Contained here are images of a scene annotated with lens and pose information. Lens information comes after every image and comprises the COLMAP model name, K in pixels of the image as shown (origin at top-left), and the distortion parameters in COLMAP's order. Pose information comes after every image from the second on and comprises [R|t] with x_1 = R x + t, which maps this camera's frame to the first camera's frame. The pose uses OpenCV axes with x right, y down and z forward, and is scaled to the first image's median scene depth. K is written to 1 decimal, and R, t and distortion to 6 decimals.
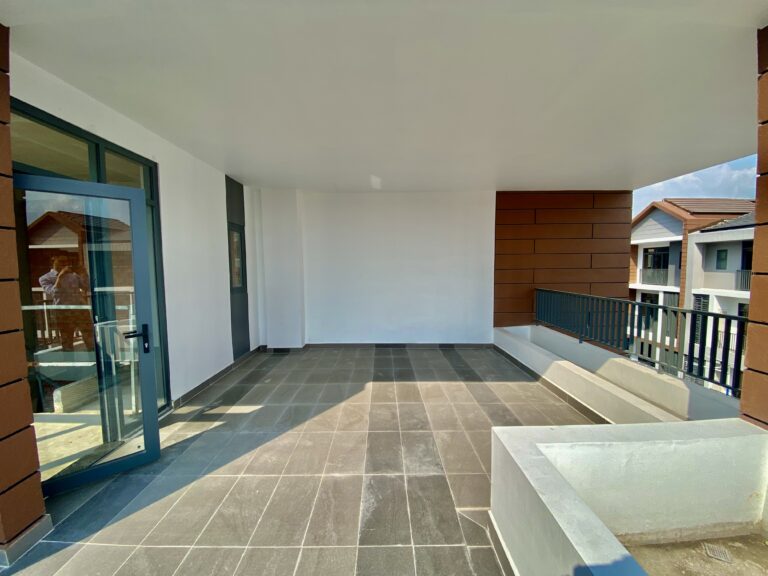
lens RADIAL K [[309.7, 0, 382.8], [0, 309.7, 289.7], [0, 0, 1]] dist [0.027708, -0.026254]
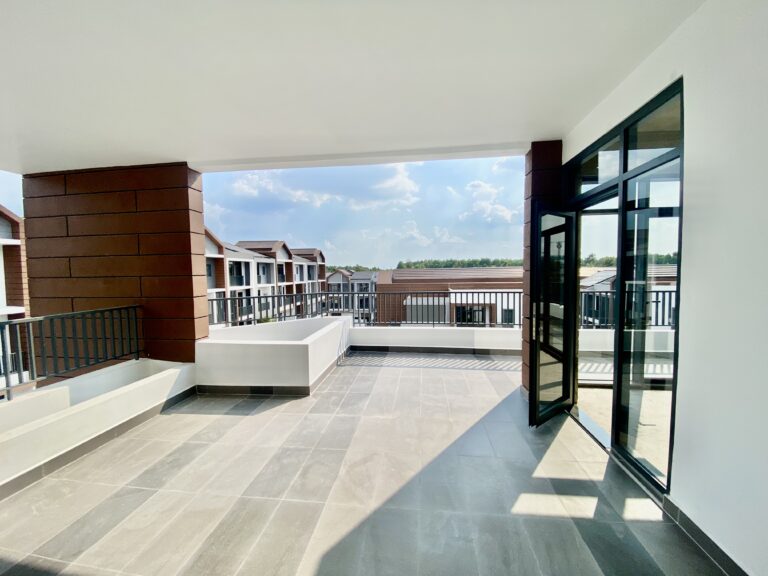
lens RADIAL K [[309.7, 0, 382.8], [0, 309.7, 289.7], [0, 0, 1]] dist [0.027708, -0.026254]
pose [[-0.991079, 0.016106, 0.132301, -0.256565], [0.033099, 0.991316, 0.127270, -0.111153], [-0.129102, 0.130514, -0.983005, 1.690156]]
